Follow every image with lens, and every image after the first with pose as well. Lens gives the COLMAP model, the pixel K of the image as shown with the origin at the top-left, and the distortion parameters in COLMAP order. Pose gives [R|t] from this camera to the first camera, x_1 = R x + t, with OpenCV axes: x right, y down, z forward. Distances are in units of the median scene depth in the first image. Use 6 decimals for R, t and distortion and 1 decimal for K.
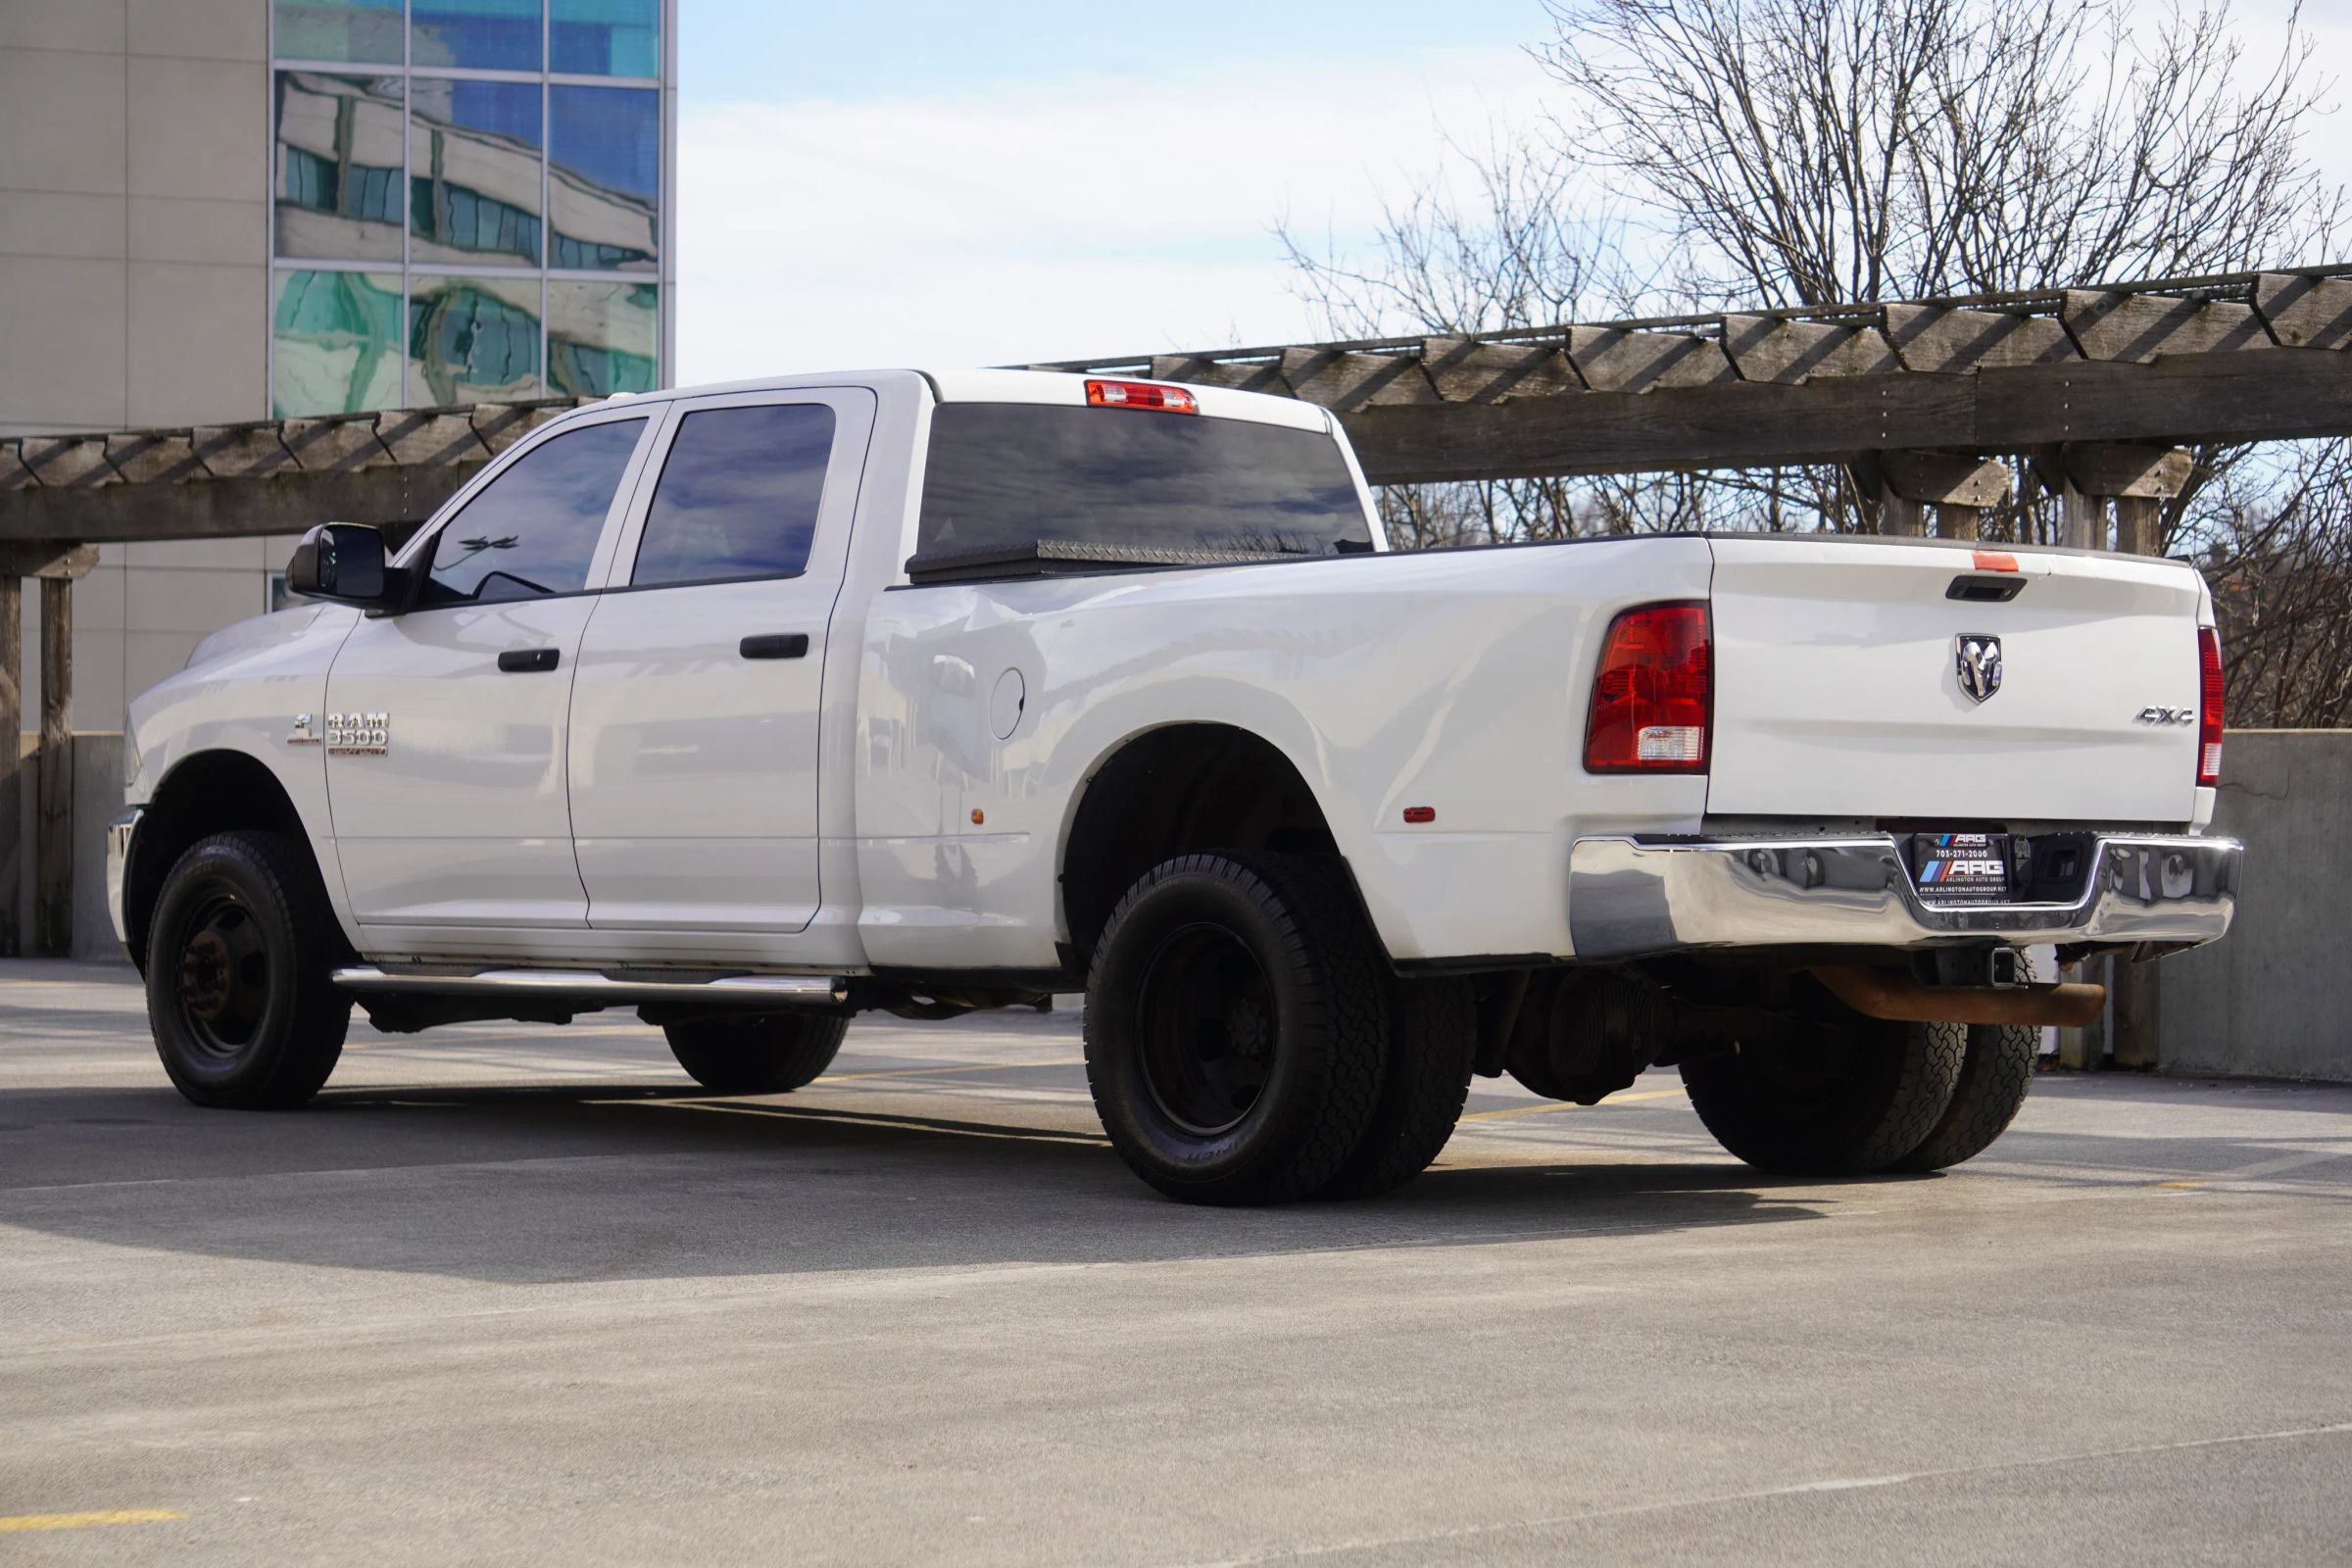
lens RADIAL K [[5515.1, 0, 1181.4], [0, 5515.1, 781.4], [0, 0, 1]] dist [0.268926, 0.000000]
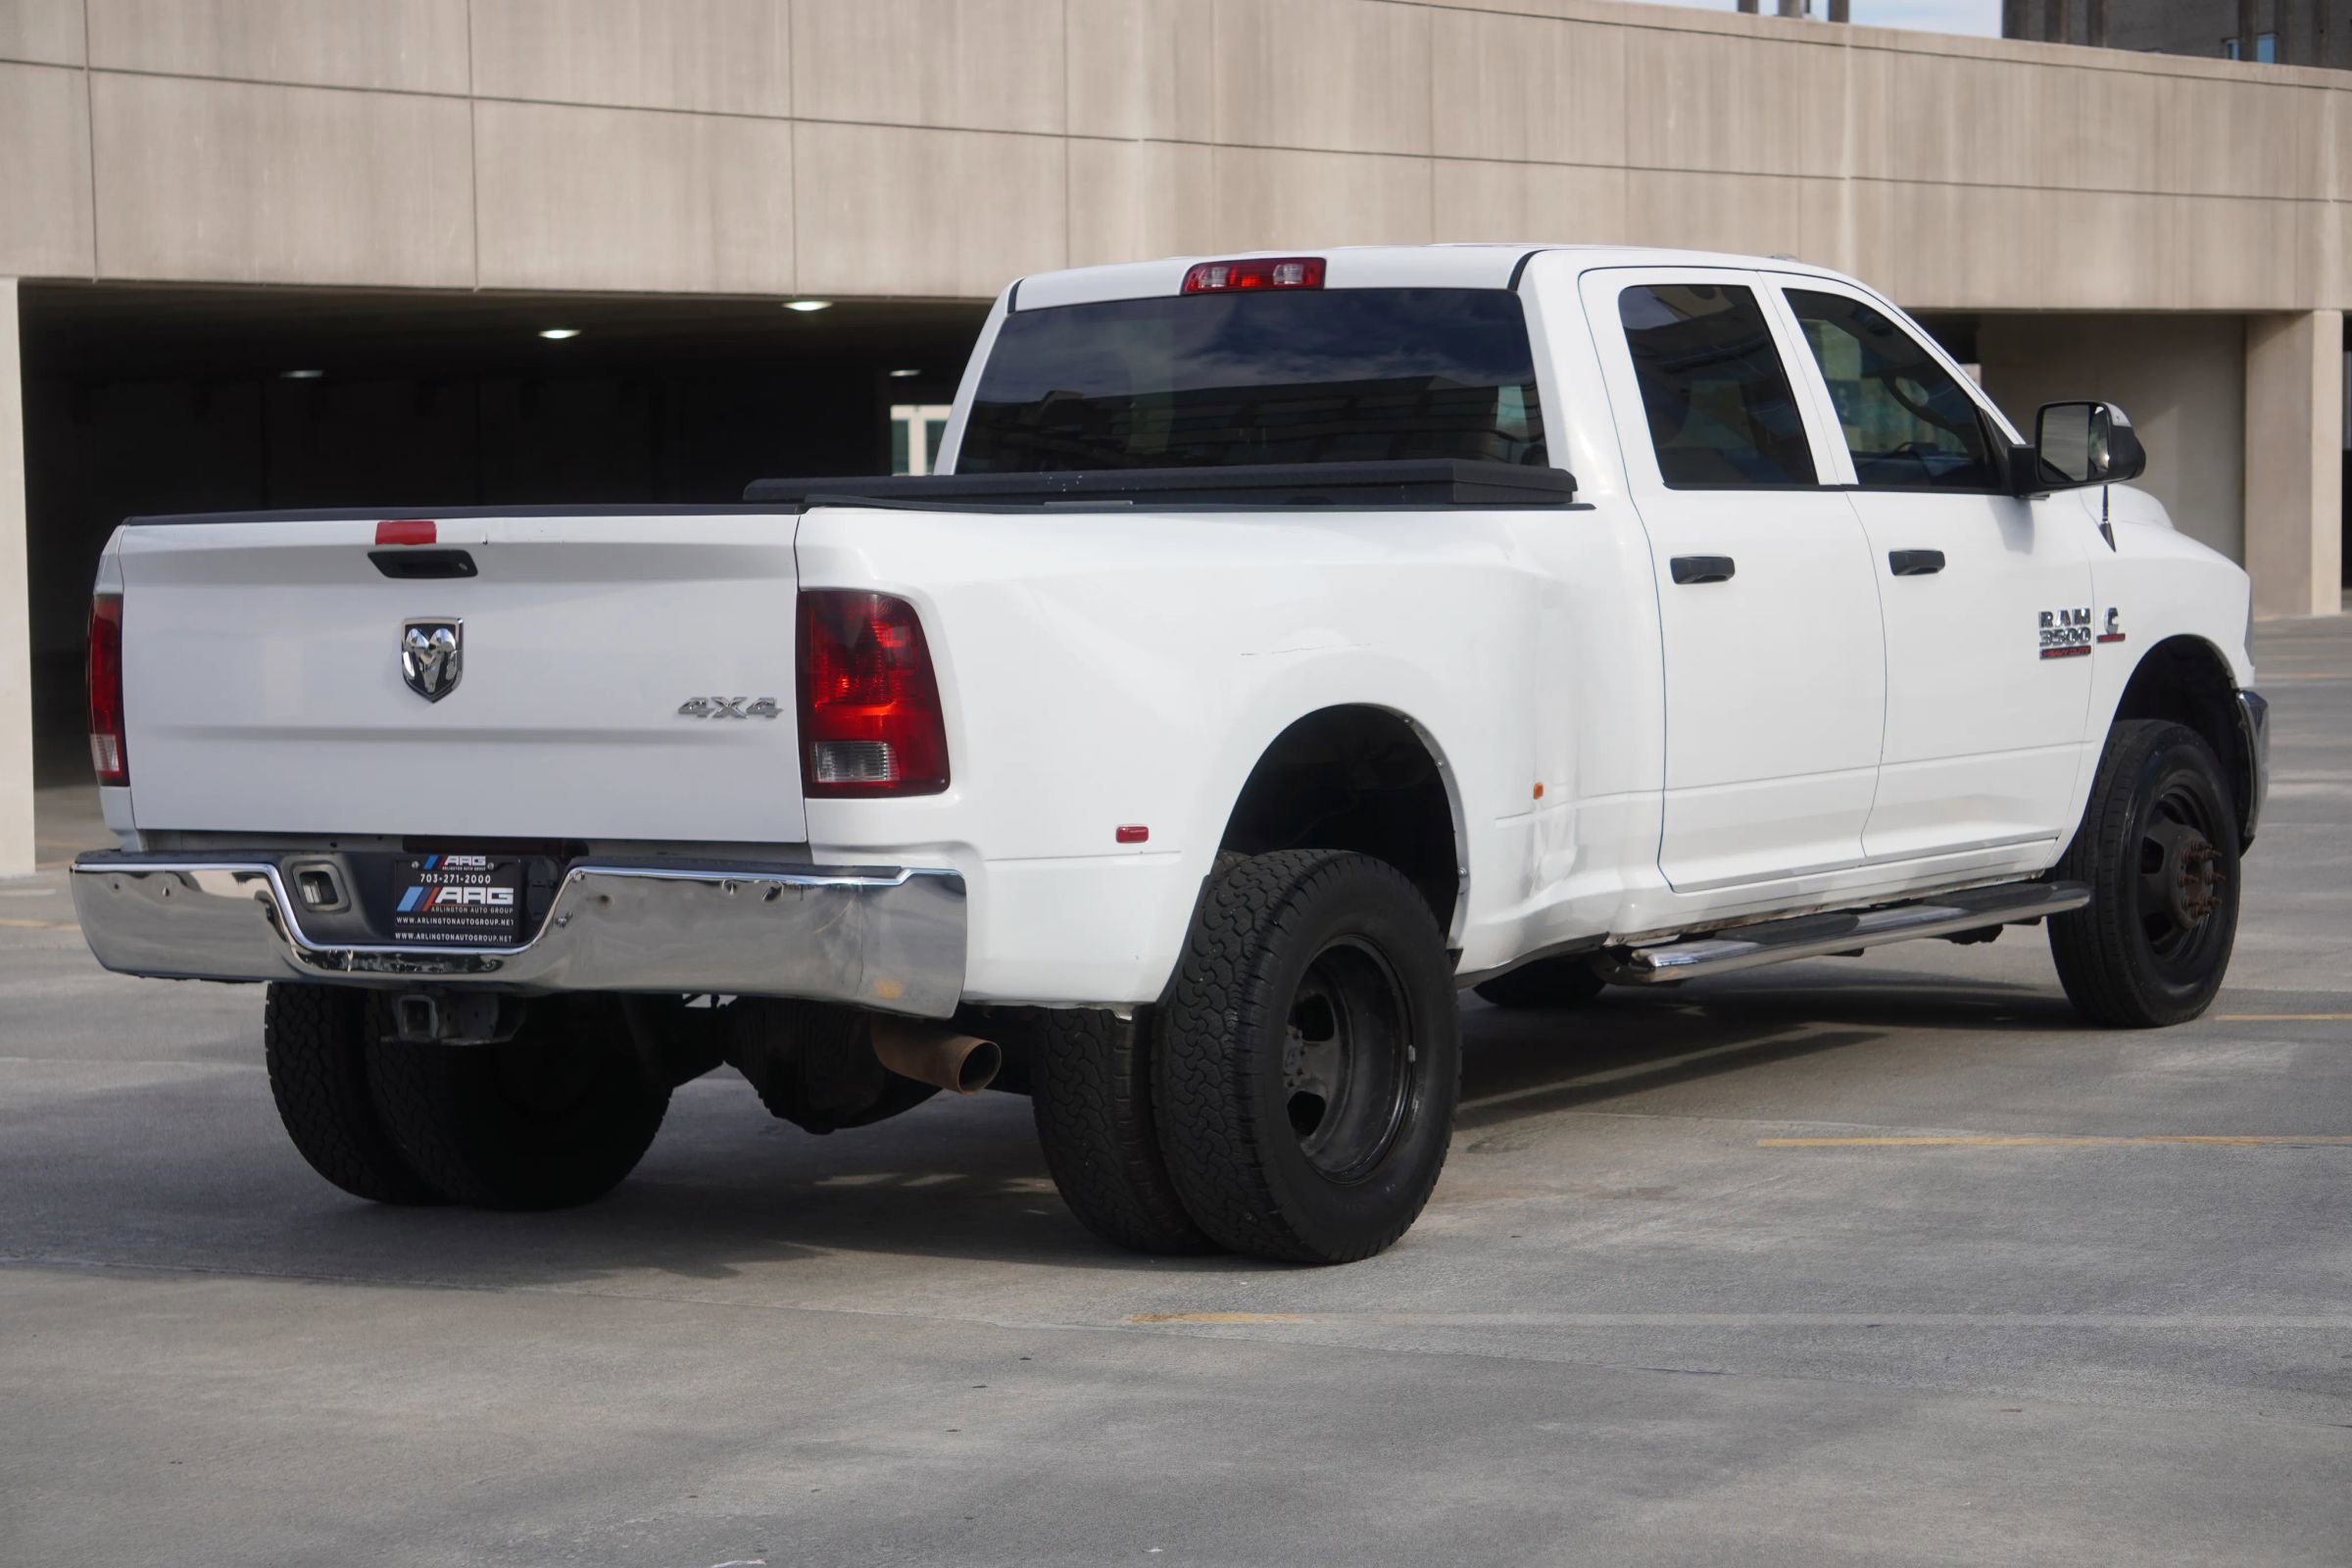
lens RADIAL K [[5515.1, 0, 1168.8], [0, 5515.1, 788.6], [0, 0, 1]] dist [0.268926, 0.000000]
pose [[0.255283, 0.025103, -0.966540, 0.903765], [0.028913, 0.999018, 0.033583, -0.023695], [0.966434, -0.036518, 0.254307, 0.823139]]
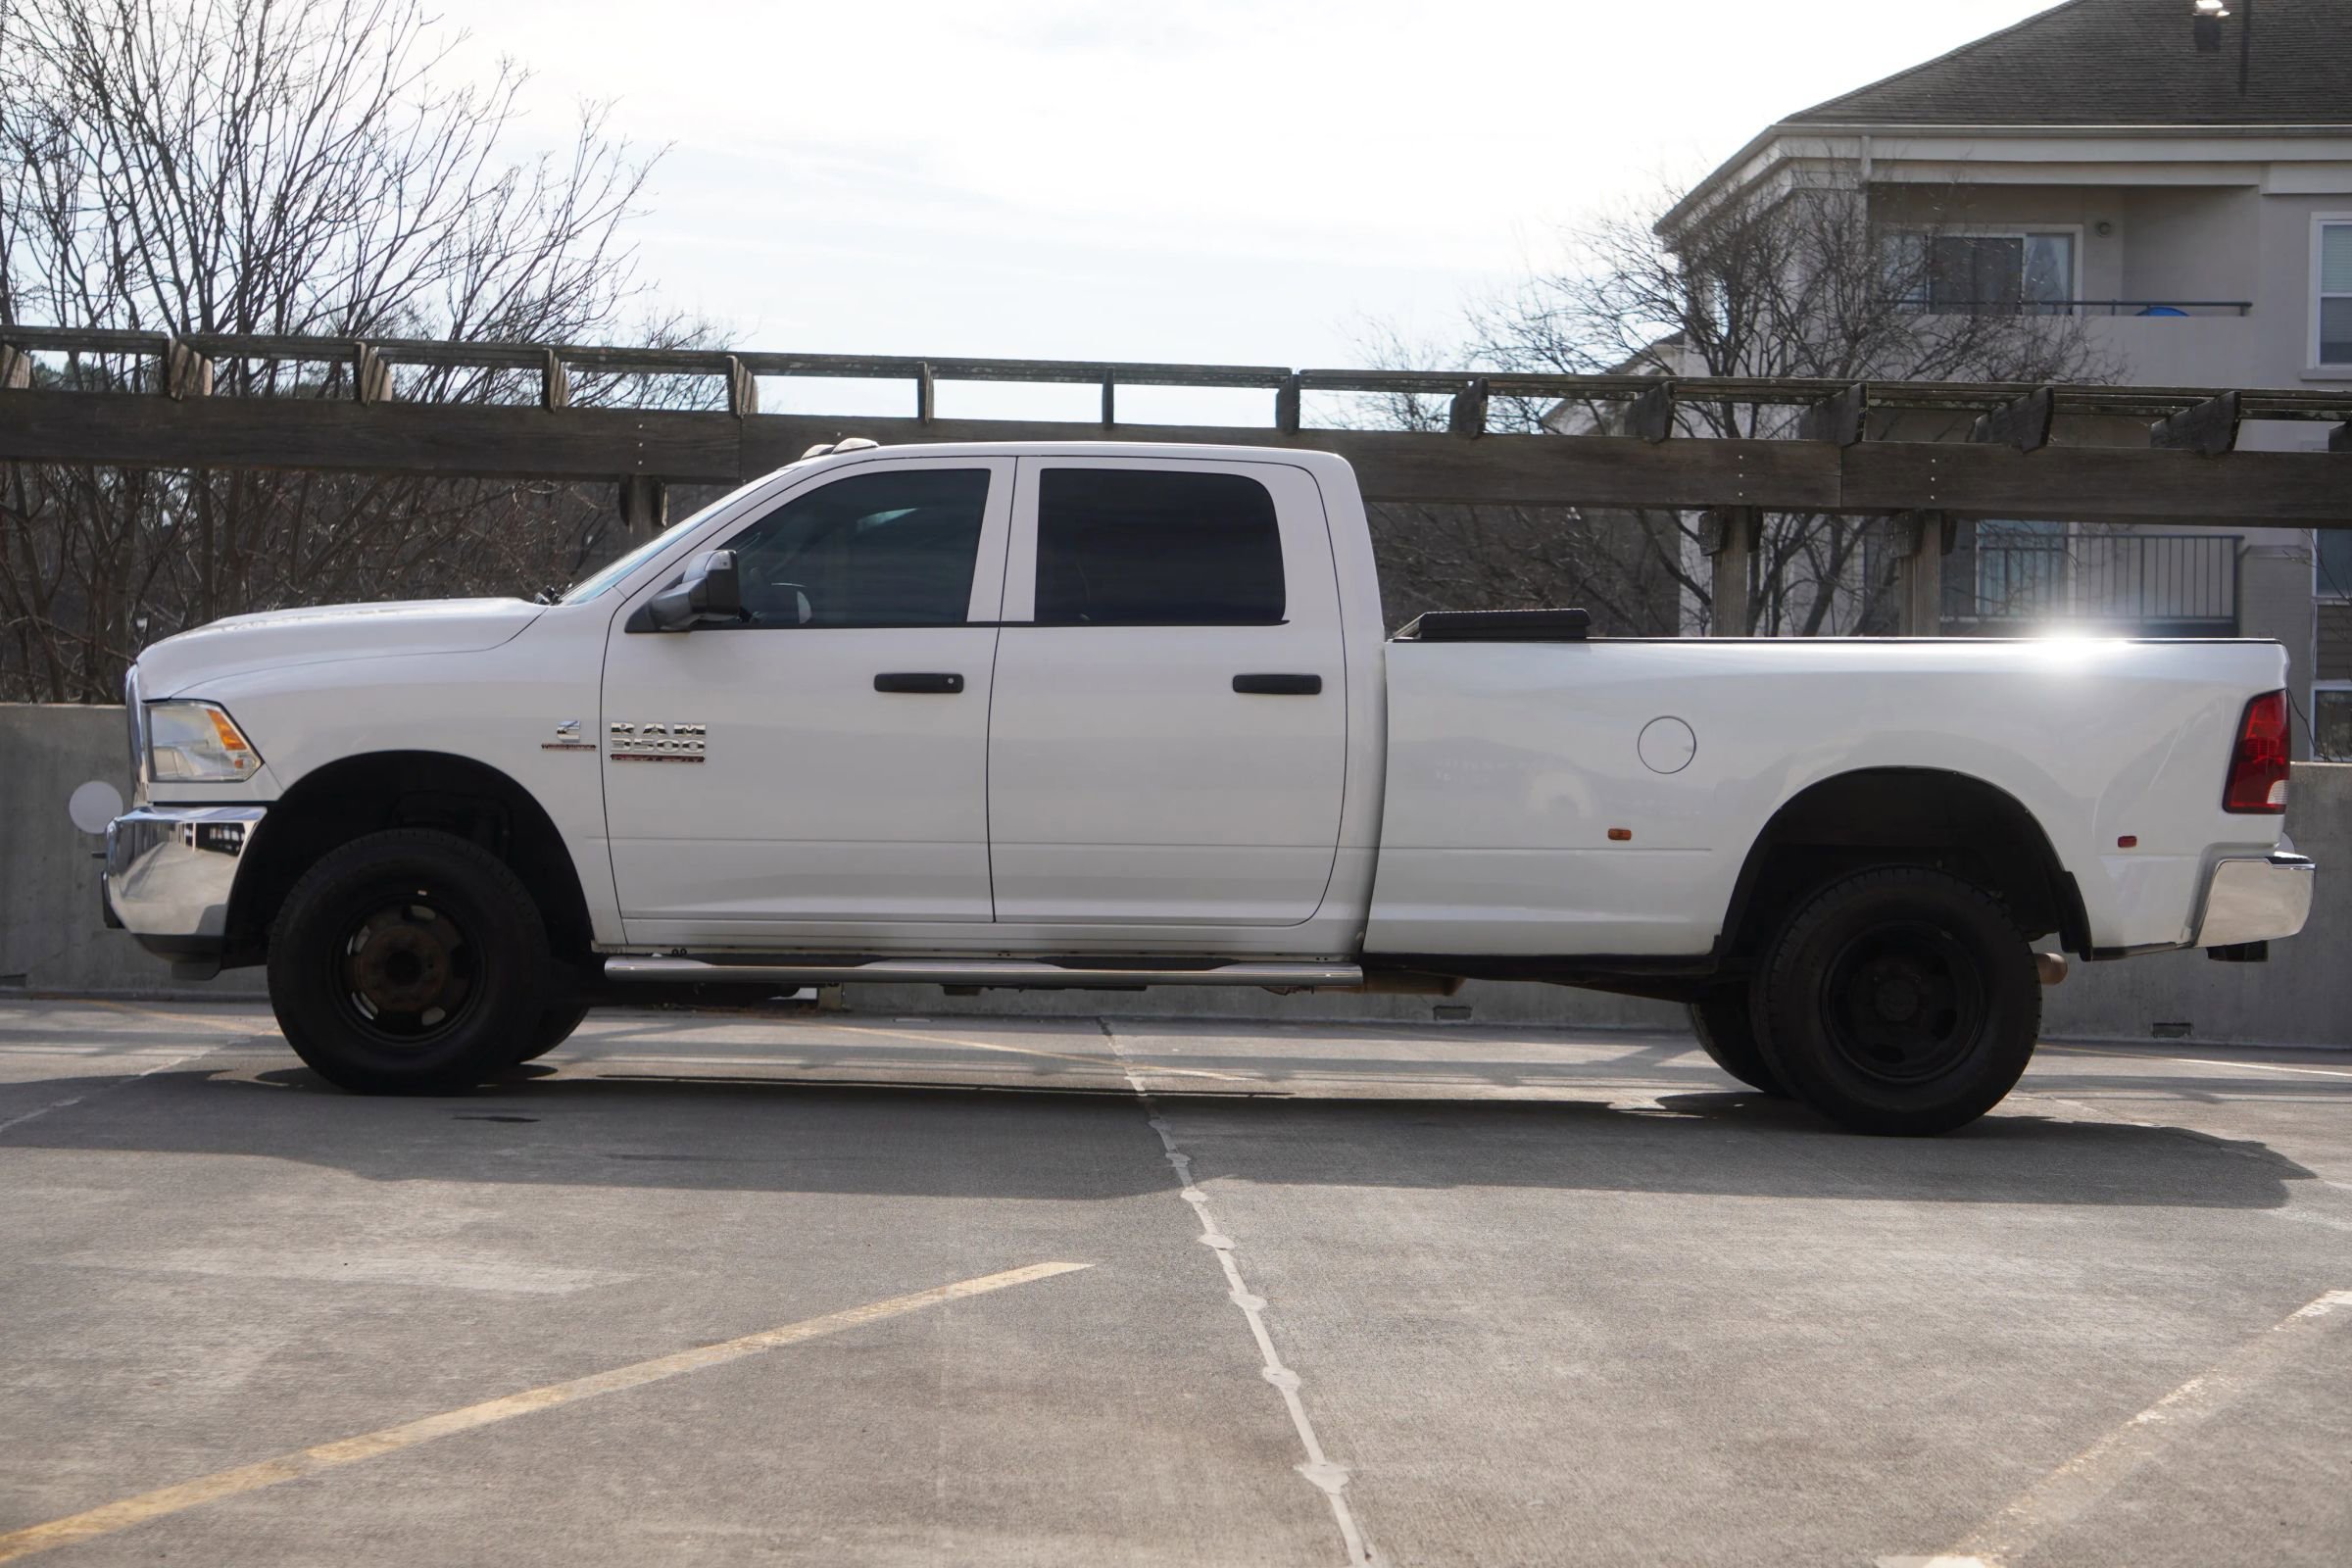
lens RADIAL K [[5515.1, 0, 1166.2], [0, 5515.1, 775.9], [0, 0, 1]] dist [0.268926, 0.000000]
pose [[0.661681, 0.006868, 0.749754, -1.014480], [-0.020037, 0.999763, 0.008526, -0.014972], [-0.749517, -0.020665, 0.661662, 0.248184]]
